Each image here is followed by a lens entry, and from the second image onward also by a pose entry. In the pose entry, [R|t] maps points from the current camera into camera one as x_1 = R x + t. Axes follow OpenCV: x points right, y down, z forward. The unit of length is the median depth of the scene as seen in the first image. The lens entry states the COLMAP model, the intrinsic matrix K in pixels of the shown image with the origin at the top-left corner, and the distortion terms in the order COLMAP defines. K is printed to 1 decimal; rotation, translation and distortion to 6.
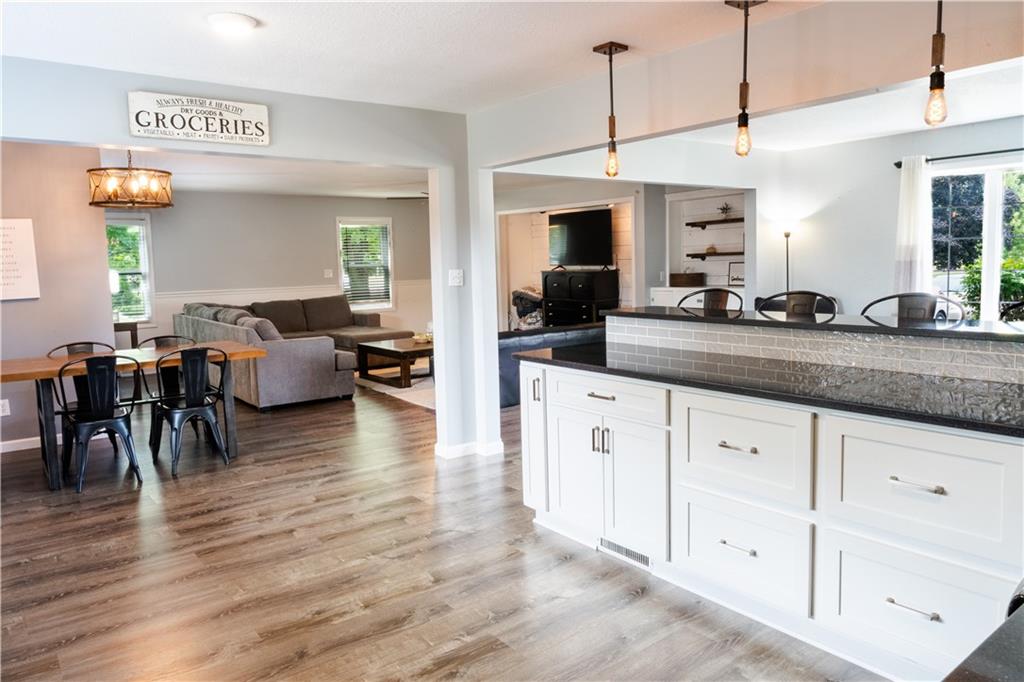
lens RADIAL K [[718.6, 0, 506.0], [0, 718.6, 338.8], [0, 0, 1]] dist [0.013010, 0.004189]
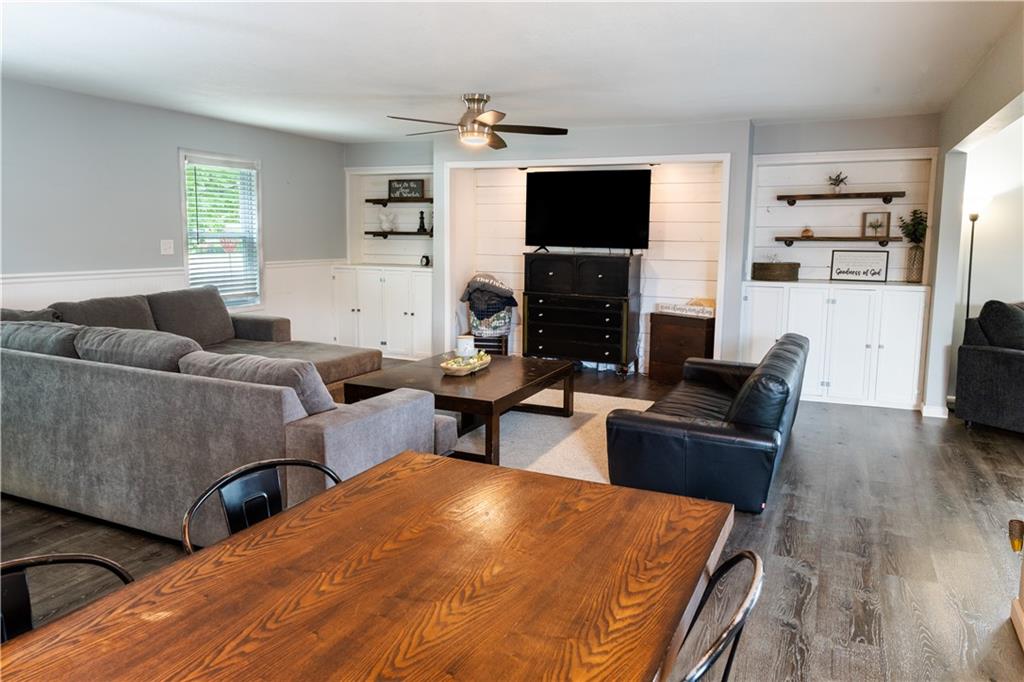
lens RADIAL K [[718.6, 0, 516.8], [0, 718.6, 336.9], [0, 0, 1]] dist [0.013010, 0.004189]
pose [[0.890722, -0.027568, 0.453712, -0.284048], [0.014324, 0.999366, 0.032602, -0.036929], [-0.454323, -0.022541, 0.890552, 0.391920]]
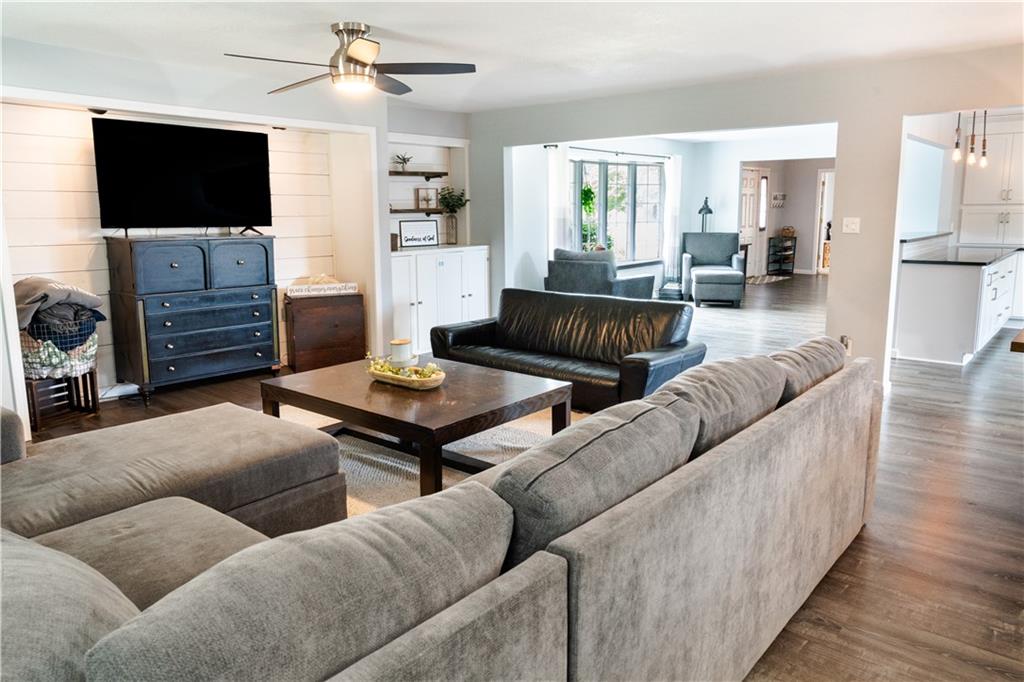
lens RADIAL K [[718.6, 0, 514.3], [0, 718.6, 335.3], [0, 0, 1]] dist [0.013010, 0.004189]
pose [[-0.205978, -0.141433, 0.968282, -0.490347], [0.120310, 0.978333, 0.168494, -0.084696], [-0.971133, 0.151200, -0.184499, 0.878504]]
